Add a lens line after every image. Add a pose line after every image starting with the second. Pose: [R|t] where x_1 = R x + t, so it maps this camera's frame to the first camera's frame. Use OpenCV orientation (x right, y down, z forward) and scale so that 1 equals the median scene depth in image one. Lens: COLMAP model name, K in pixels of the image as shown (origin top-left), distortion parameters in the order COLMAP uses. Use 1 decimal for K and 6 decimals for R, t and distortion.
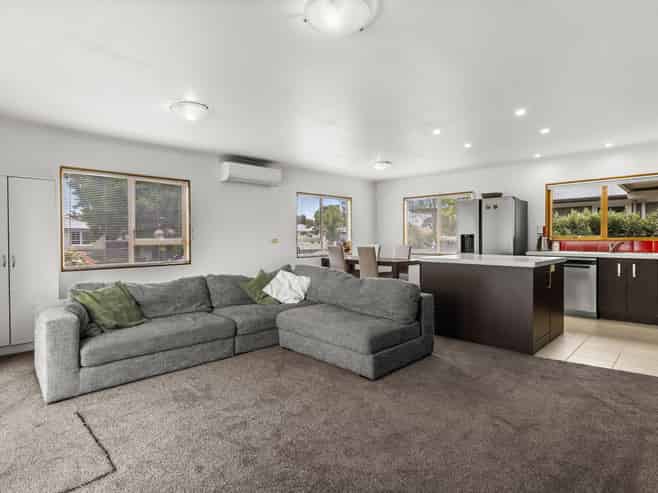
lens RADIAL K [[311.5, 0, 327.8], [0, 311.5, 240.4], [0, 0, 1]] dist [0.001611, 0.000539]
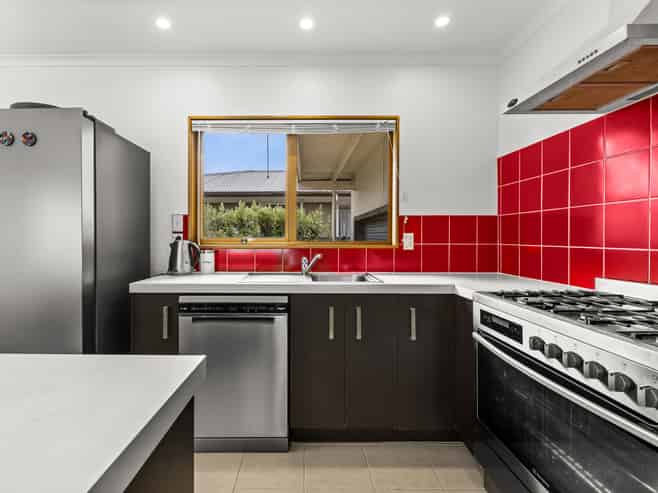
lens RADIAL K [[474.0, 0, 328.9], [0, 474.0, 244.9], [0, 0, 1]] dist [-0.000572, -0.000297]
pose [[0.660662, -0.004922, 0.750667, 0.314232], [0.002829, 0.999988, 0.004066, -0.006215], [-0.750678, -0.000563, 0.660668, 0.396029]]
